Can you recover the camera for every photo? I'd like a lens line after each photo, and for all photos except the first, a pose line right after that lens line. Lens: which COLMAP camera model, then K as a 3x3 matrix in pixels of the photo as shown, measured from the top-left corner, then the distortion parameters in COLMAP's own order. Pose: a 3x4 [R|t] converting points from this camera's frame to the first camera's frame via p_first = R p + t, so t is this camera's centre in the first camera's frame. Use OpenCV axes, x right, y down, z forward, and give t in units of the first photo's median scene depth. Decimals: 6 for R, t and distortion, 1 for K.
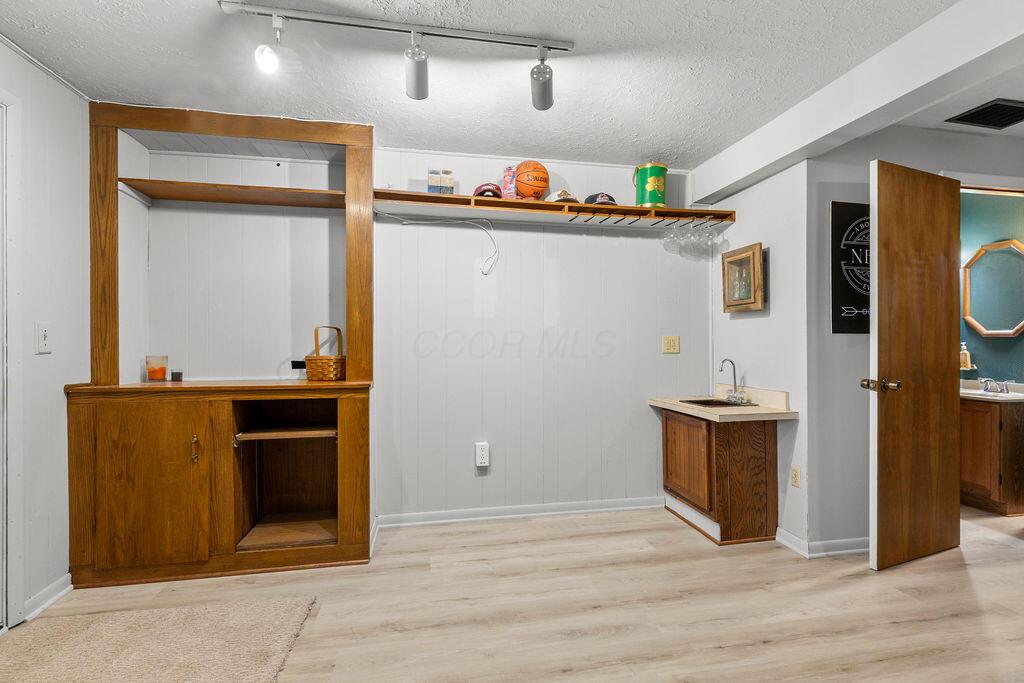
lens RADIAL K [[481.8, 0, 522.2], [0, 481.8, 342.6], [0, 0, 1]] dist [0.003999, 0.000213]
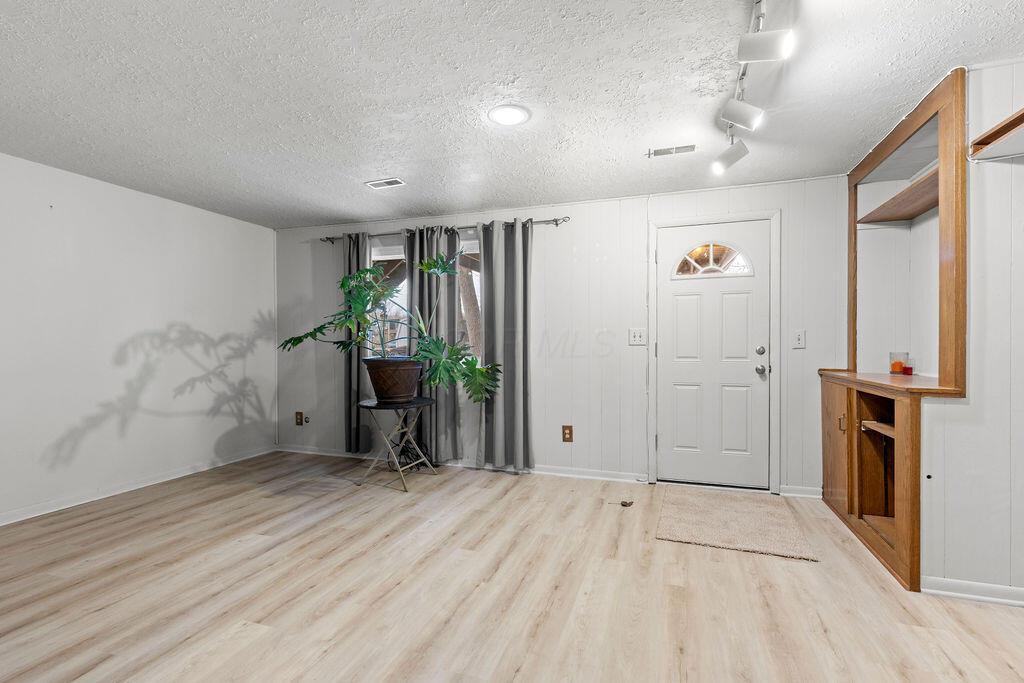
lens RADIAL K [[468.3, 0, 519.0], [0, 468.3, 346.5], [0, 0, 1]] dist [0.012182, 0.000007]
pose [[-0.498387, 0.005134, -0.866939, 0.765506], [0.002655, 0.999987, 0.004396, 0.004699], [0.866951, -0.000111, -0.498394, 0.793861]]
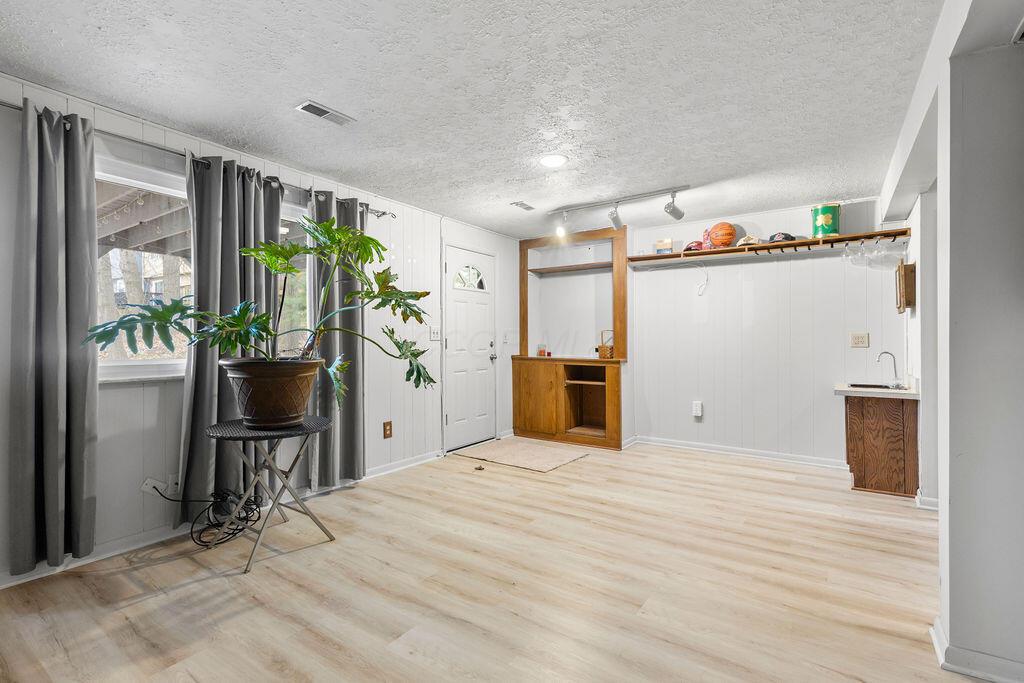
lens RADIAL K [[470.9, 0, 511.8], [0, 470.9, 336.0], [0, 0, 1]] dist [0.012442, 0.000348]
pose [[0.693359, -0.003538, -0.720584, 0.745587], [-0.000517, 0.999985, -0.005407, -0.000033], [0.720592, 0.004121, 0.693347, -0.636228]]
